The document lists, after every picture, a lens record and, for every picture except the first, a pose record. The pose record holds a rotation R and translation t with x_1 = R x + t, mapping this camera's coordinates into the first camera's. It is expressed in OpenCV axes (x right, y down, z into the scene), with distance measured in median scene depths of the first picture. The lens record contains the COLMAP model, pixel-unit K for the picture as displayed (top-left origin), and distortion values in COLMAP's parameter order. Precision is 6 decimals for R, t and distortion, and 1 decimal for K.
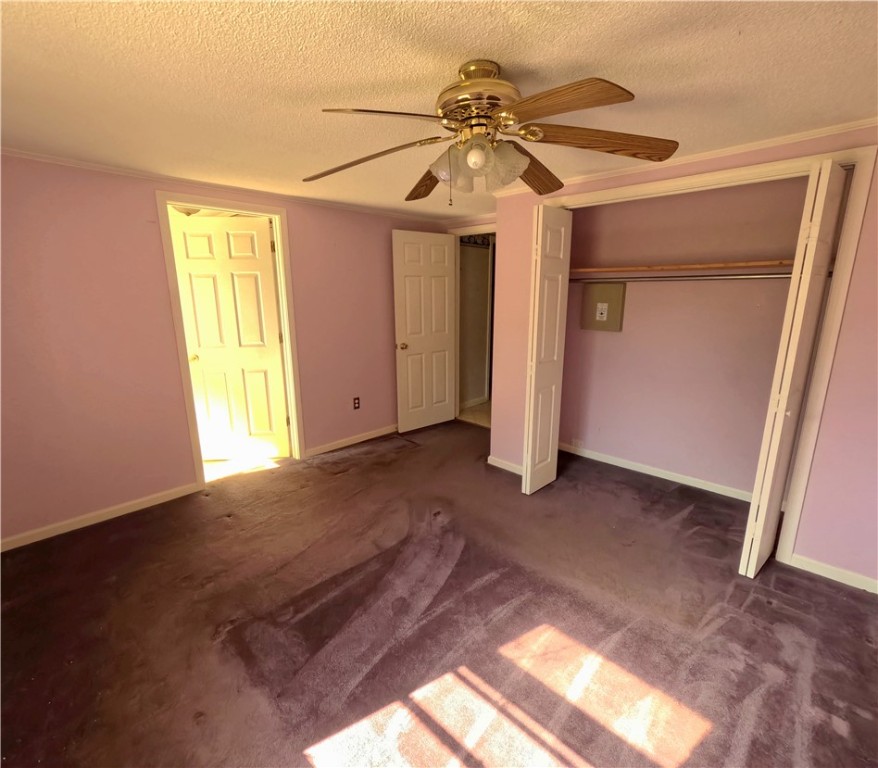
lens RADIAL K [[419.5, 0, 439.0], [0, 419.5, 384.0], [0, 0, 1]] dist [0.000485, 0.000333]
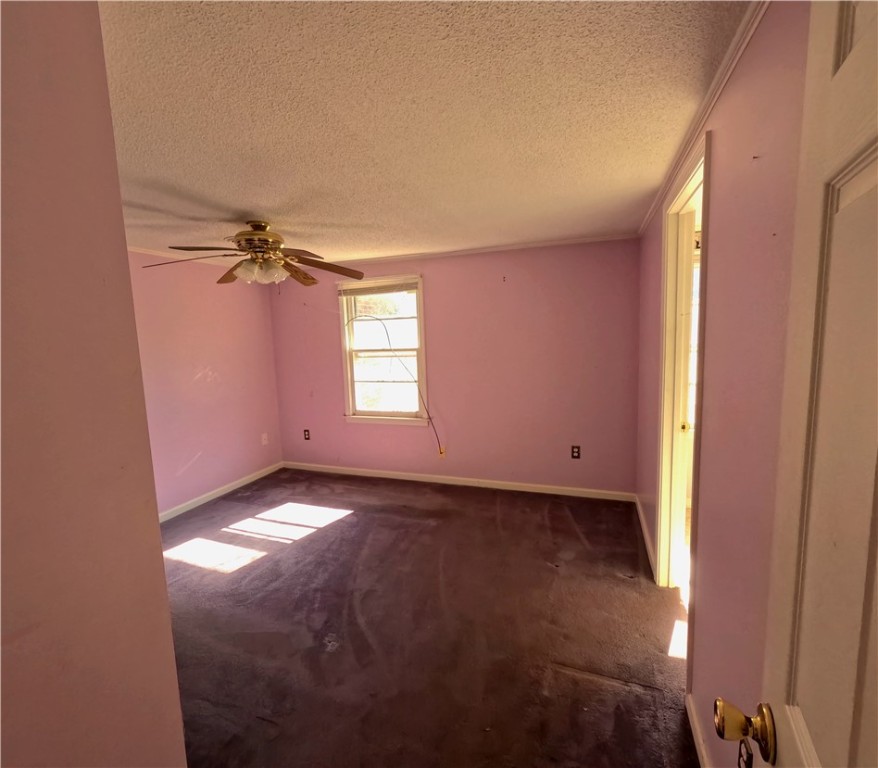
lens RADIAL K [[419.5, 0, 439.0], [0, 419.5, 384.0], [0, 0, 1]] dist [0.000485, 0.000333]
pose [[-0.911790, 0.083572, -0.402063, 0.144867], [-0.052939, 0.946983, 0.316893, -0.614293], [0.407230, 0.310224, -0.859025, 2.719931]]
